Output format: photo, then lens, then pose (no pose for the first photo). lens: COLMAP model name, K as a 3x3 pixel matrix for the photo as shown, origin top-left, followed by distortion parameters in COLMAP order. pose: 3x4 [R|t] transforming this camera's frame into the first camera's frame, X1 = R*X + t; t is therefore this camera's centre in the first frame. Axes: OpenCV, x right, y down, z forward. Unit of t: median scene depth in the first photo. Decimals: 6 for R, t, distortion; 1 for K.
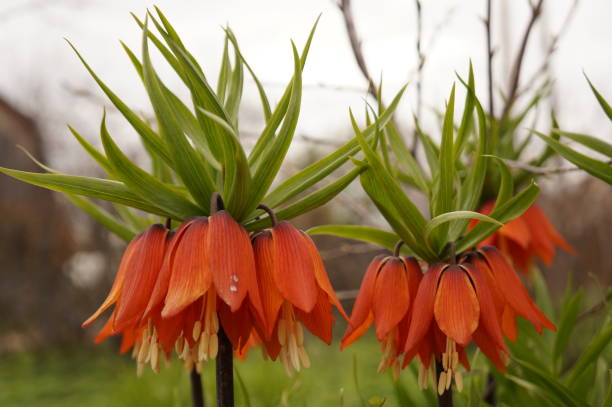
lens RADIAL K [[932.6, 0, 305.5], [0, 932.6, 203.1], [0, 0, 1]] dist [0.029401, 0.050285]
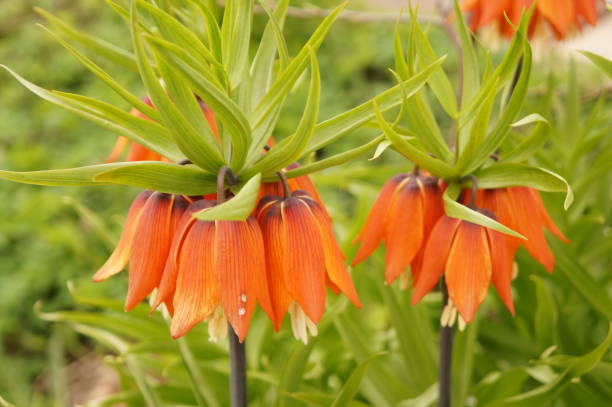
lens RADIAL K [[932.6, 0, 305.5], [0, 932.6, 203.1], [0, 0, 1]] dist [0.029401, 0.050285]
pose [[0.999094, 0.042248, -0.005168, -0.008110], [-0.032123, 0.828109, 0.559646, -0.487739], [0.027924, -0.558973, 0.828715, 0.214336]]
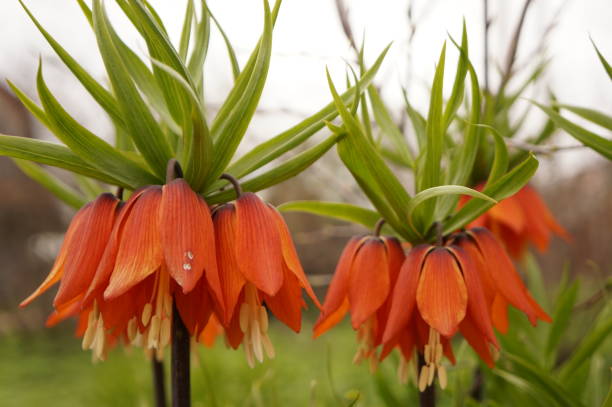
lens RADIAL K [[932.6, 0, 305.5], [0, 932.6, 203.1], [0, 0, 1]] dist [0.029401, 0.050285]
pose [[0.999722, 0.021868, 0.008868, 0.021549], [-0.021985, 0.999668, 0.013411, 0.015384], [-0.008571, -0.013602, 0.999871, 0.108979]]
